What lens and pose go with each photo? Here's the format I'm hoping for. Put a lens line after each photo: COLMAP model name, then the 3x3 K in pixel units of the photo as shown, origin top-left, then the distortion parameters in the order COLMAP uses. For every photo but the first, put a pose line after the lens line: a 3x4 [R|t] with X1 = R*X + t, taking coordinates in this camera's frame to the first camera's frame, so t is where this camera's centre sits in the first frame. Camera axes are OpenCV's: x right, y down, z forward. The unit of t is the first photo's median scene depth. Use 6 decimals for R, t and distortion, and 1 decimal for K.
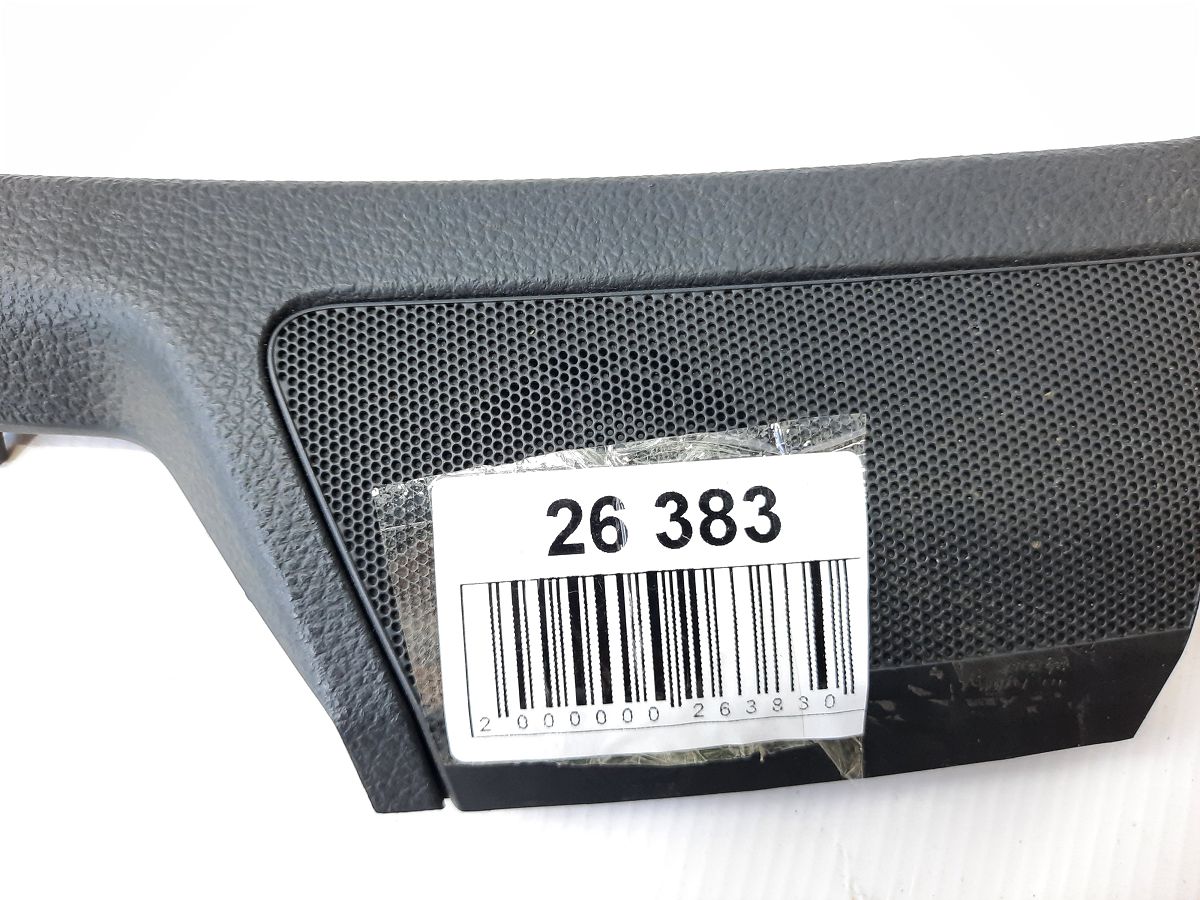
lens RADIAL K [[854.8, 0, 600.0], [0, 854.8, 450.0], [0, 0, 1]] dist [-0.027775, -0.004216]
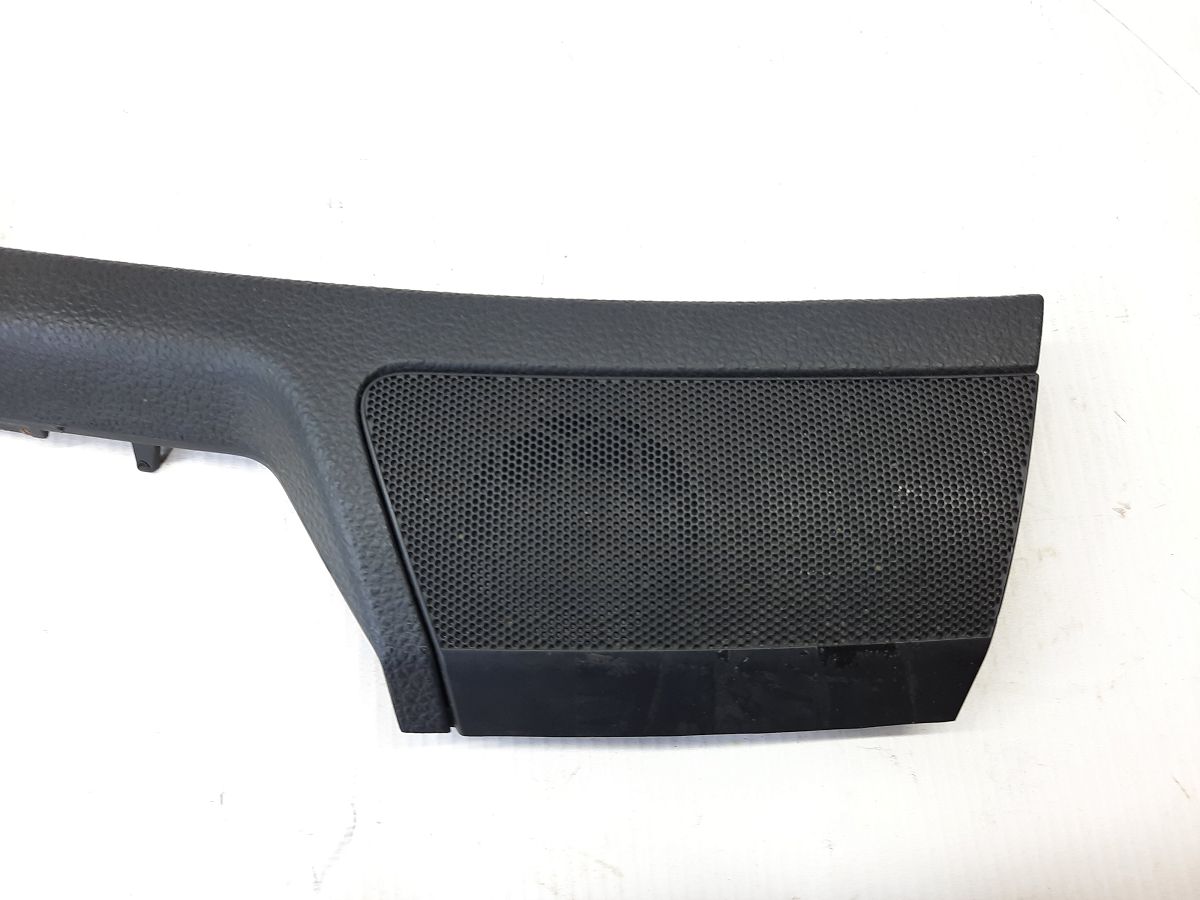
lens RADIAL K [[854.8, 0, 600.0], [0, 854.8, 450.0], [0, 0, 1]] dist [-0.027775, -0.004216]
pose [[0.996573, 0.070826, -0.042739, 0.088090], [-0.075664, 0.989280, -0.124896, 0.122800], [0.033435, 0.127702, 0.991249, -0.435108]]
